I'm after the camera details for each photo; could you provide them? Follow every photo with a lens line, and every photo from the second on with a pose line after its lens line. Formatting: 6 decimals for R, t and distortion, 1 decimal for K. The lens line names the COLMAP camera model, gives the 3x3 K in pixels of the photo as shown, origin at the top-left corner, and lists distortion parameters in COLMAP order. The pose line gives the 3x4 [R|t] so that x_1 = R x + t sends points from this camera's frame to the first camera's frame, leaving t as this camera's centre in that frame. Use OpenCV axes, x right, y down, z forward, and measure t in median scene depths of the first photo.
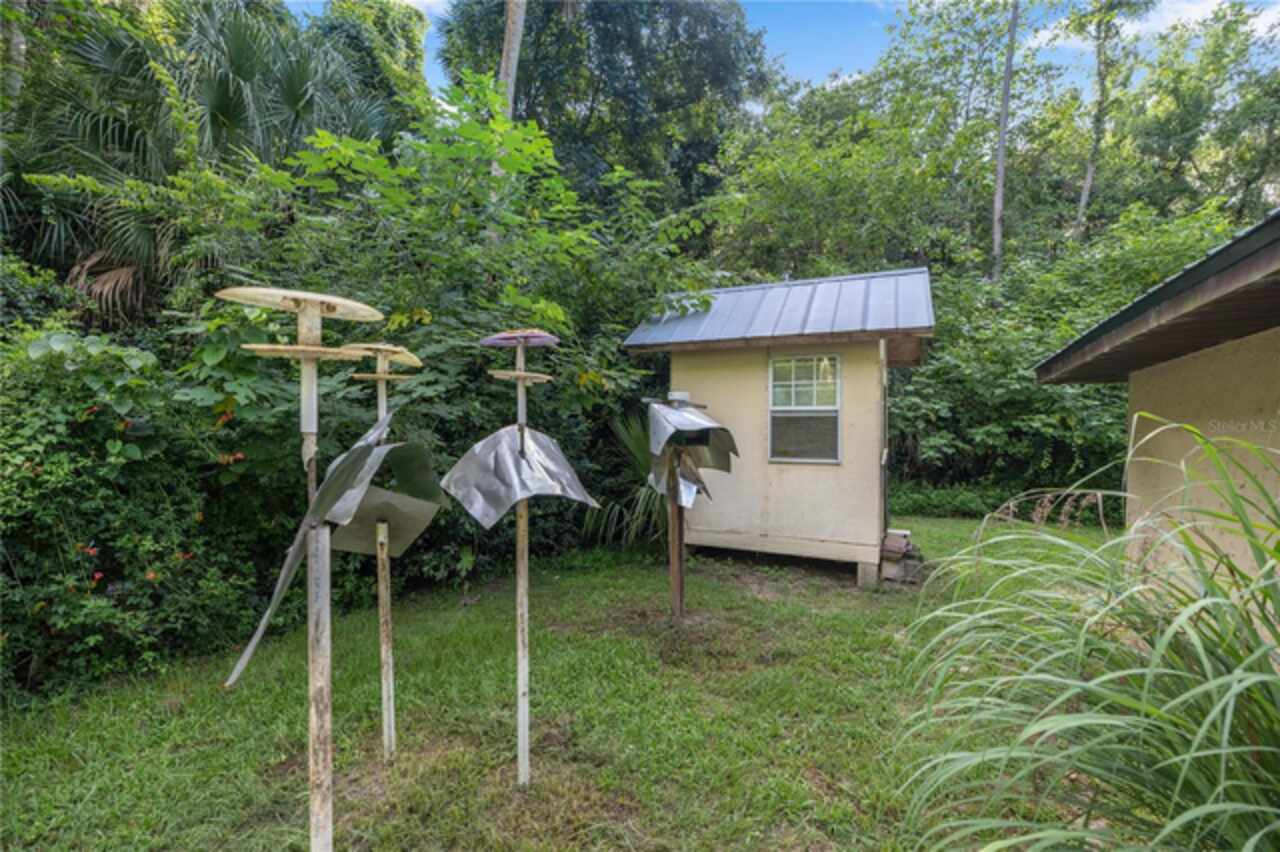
lens RADIAL K [[547.6, 0, 637.7], [0, 547.6, 432.5], [0, 0, 1]] dist [0.001392, -0.001364]
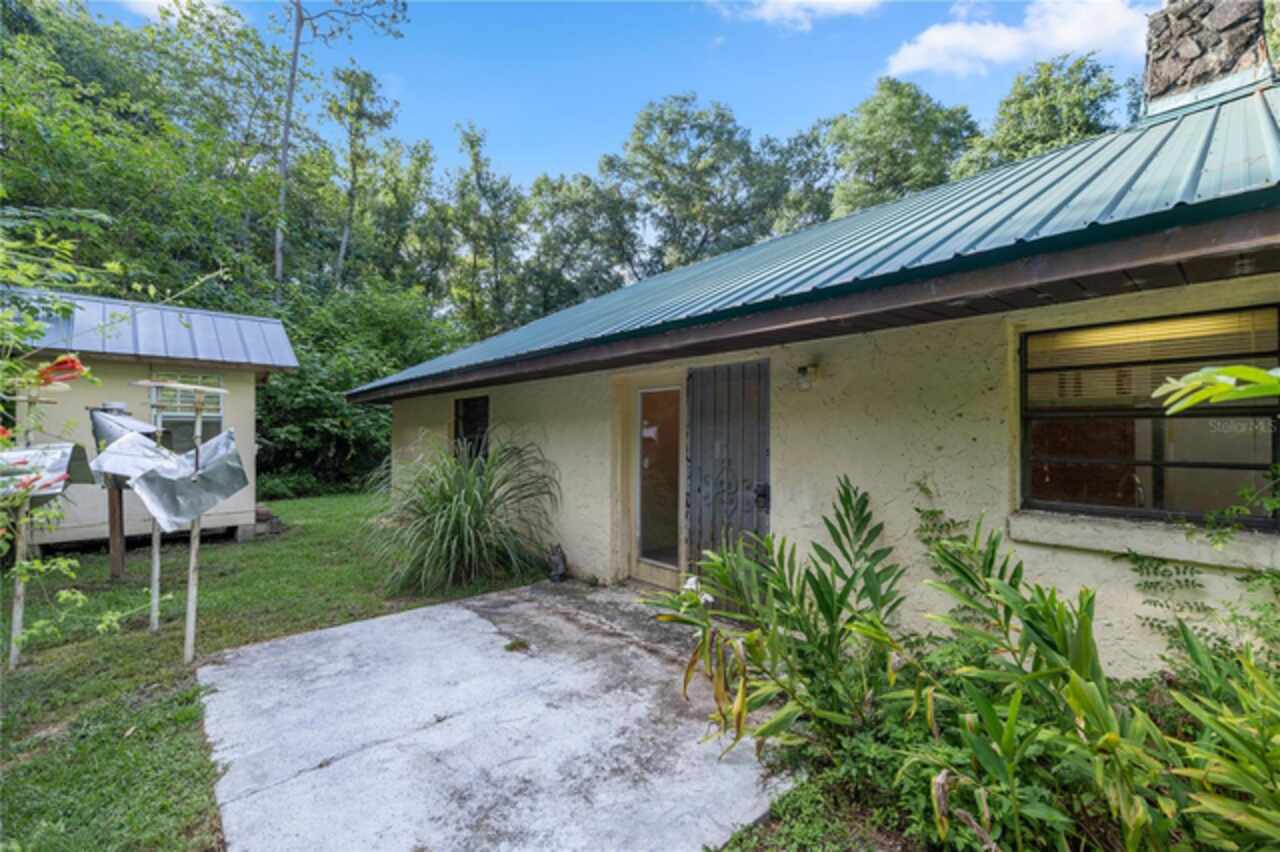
lens RADIAL K [[547.6, 0, 637.9], [0, 547.6, 426.6], [0, 0, 1]] dist [0.001392, -0.001364]
pose [[0.361119, 0.000764, 0.932519, -0.256930], [0.005445, 0.999981, -0.002927, -0.002853], [-0.932504, 0.006135, 0.361108, -0.219573]]
